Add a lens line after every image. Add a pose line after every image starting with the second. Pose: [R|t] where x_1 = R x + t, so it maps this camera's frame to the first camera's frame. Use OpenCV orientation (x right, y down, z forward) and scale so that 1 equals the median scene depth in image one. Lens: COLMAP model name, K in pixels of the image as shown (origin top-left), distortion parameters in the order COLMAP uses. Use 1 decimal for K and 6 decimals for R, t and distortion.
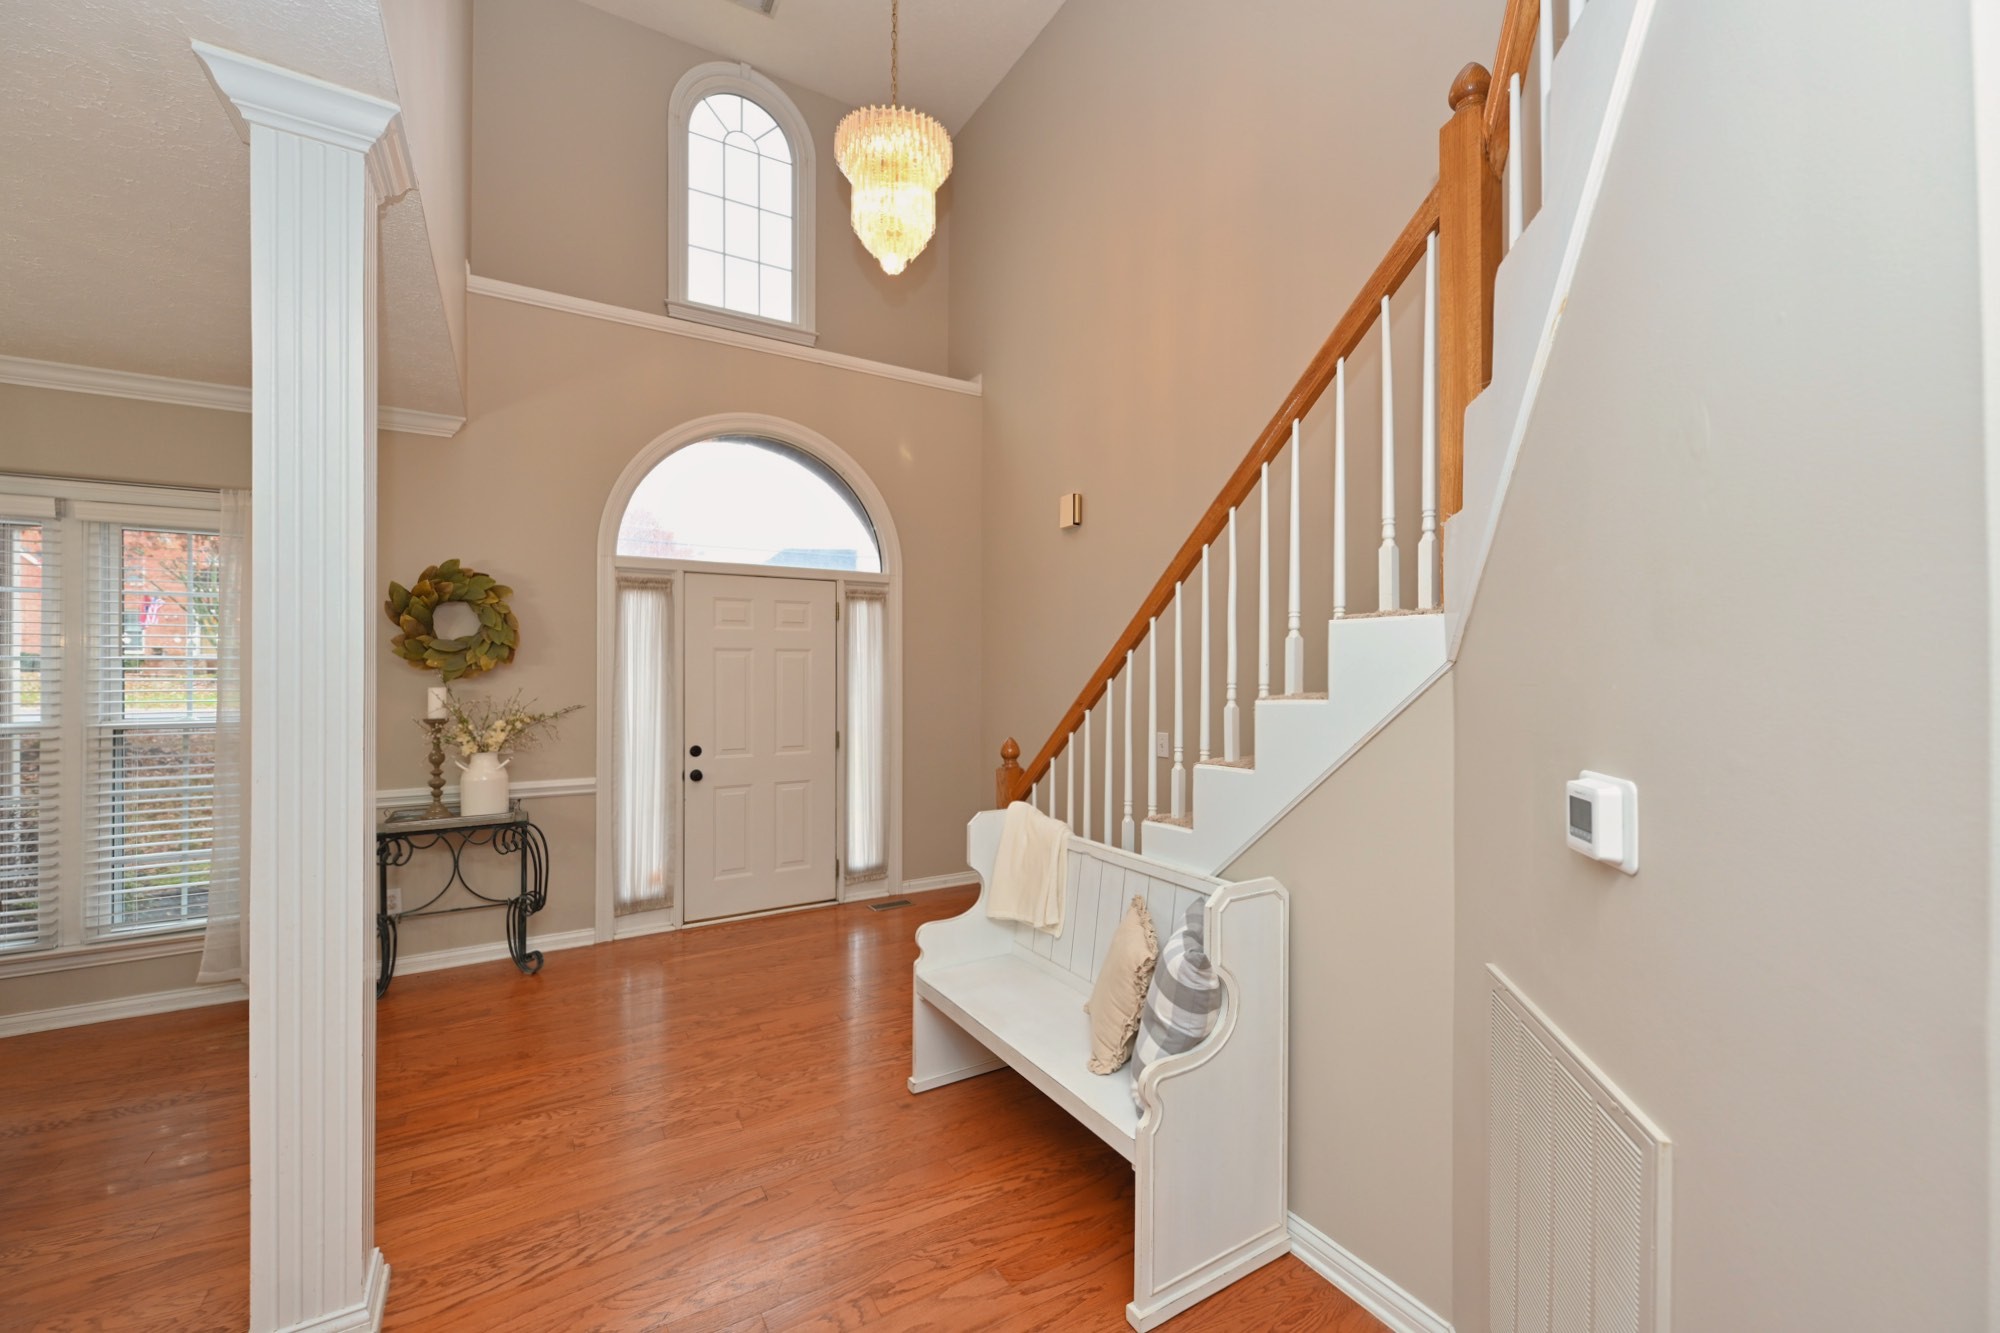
lens RADIAL K [[805.4, 0, 999.2], [0, 805.4, 668.3], [0, 0, 1]] dist [0.001442, 0.000957]
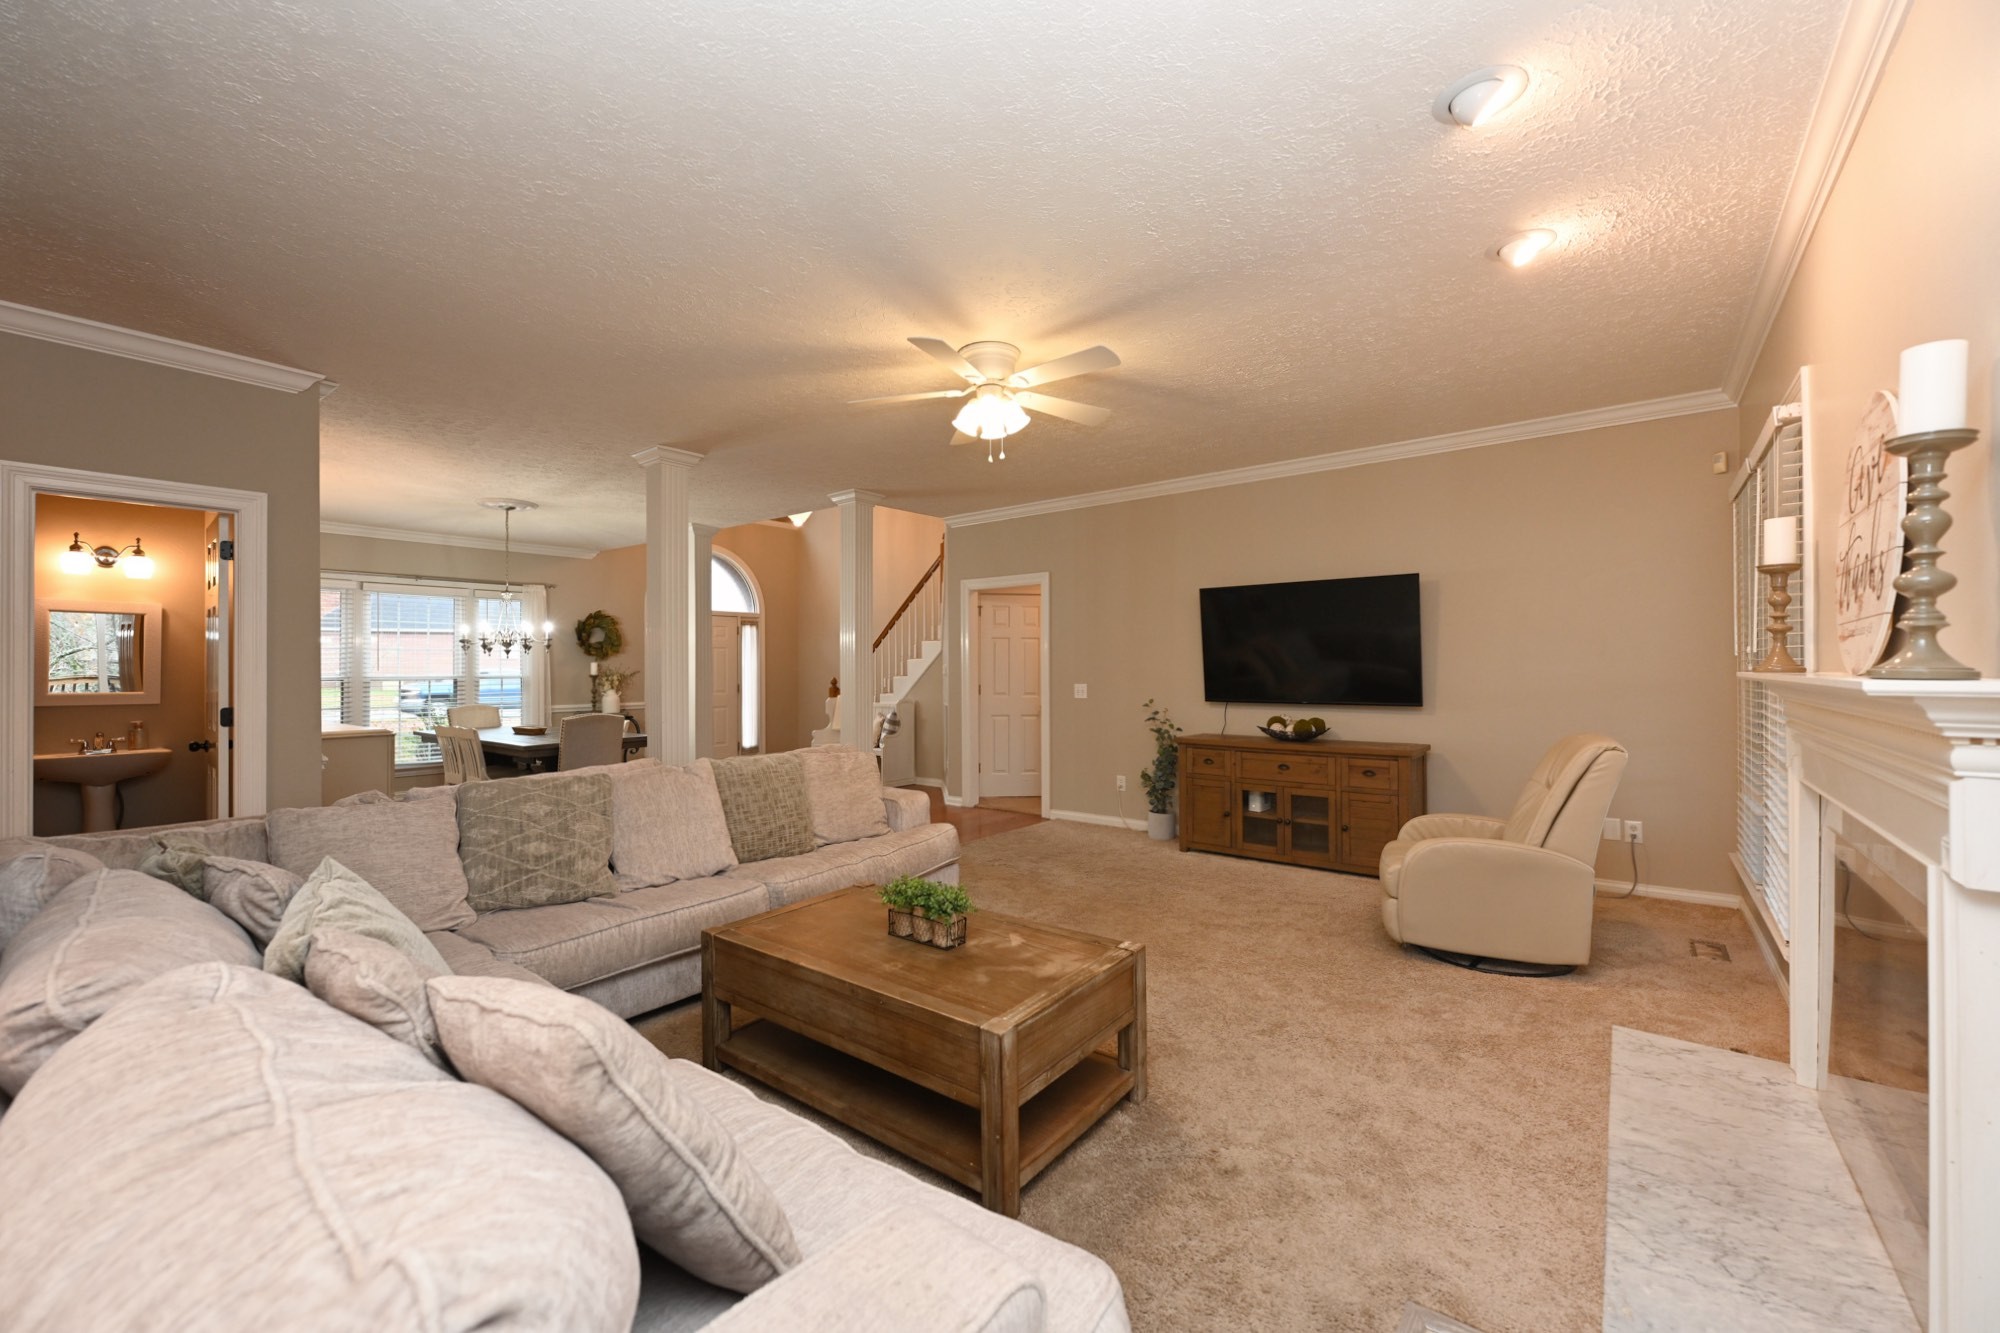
lens RADIAL K [[805.4, 0, 997.8], [0, 805.4, 663.2], [0, 0, 1]] dist [0.001442, 0.000957]
pose [[0.941218, -0.001229, 0.337799, -0.349697], [0.003016, 0.999984, -0.004766, 0.040680], [-0.337788, 0.005504, 0.941206, -1.656471]]
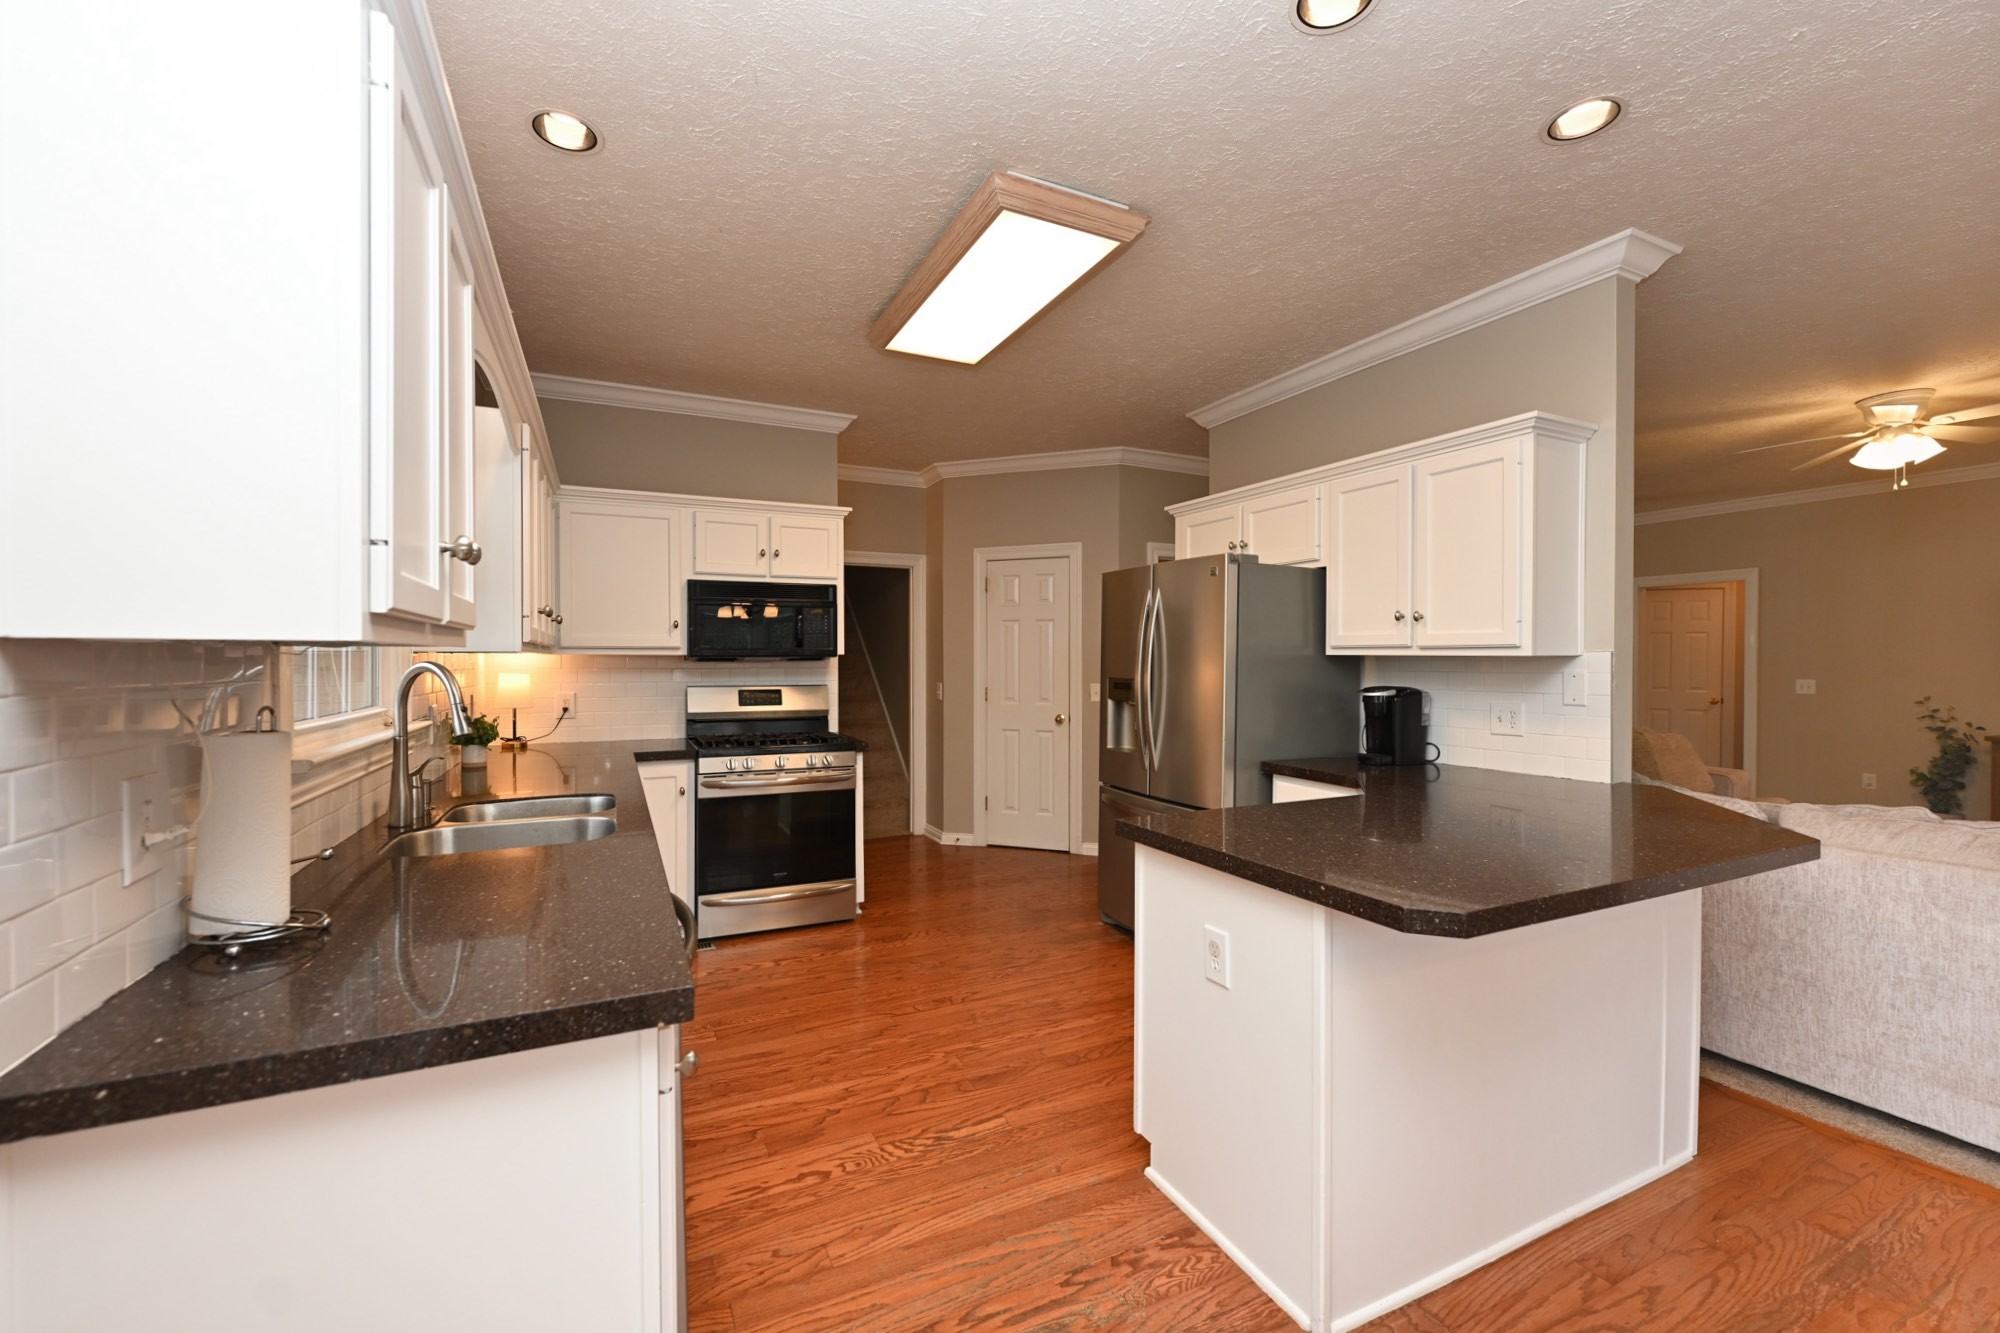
lens RADIAL K [[805.4, 0, 997.9], [0, 805.4, 665.2], [0, 0, 1]] dist [0.001442, 0.000957]
pose [[0.994191, 0.000910, -0.107624, -1.089676], [0.000153, 0.999951, 0.009866, 0.030103], [0.107628, -0.009825, 0.994143, -1.976499]]
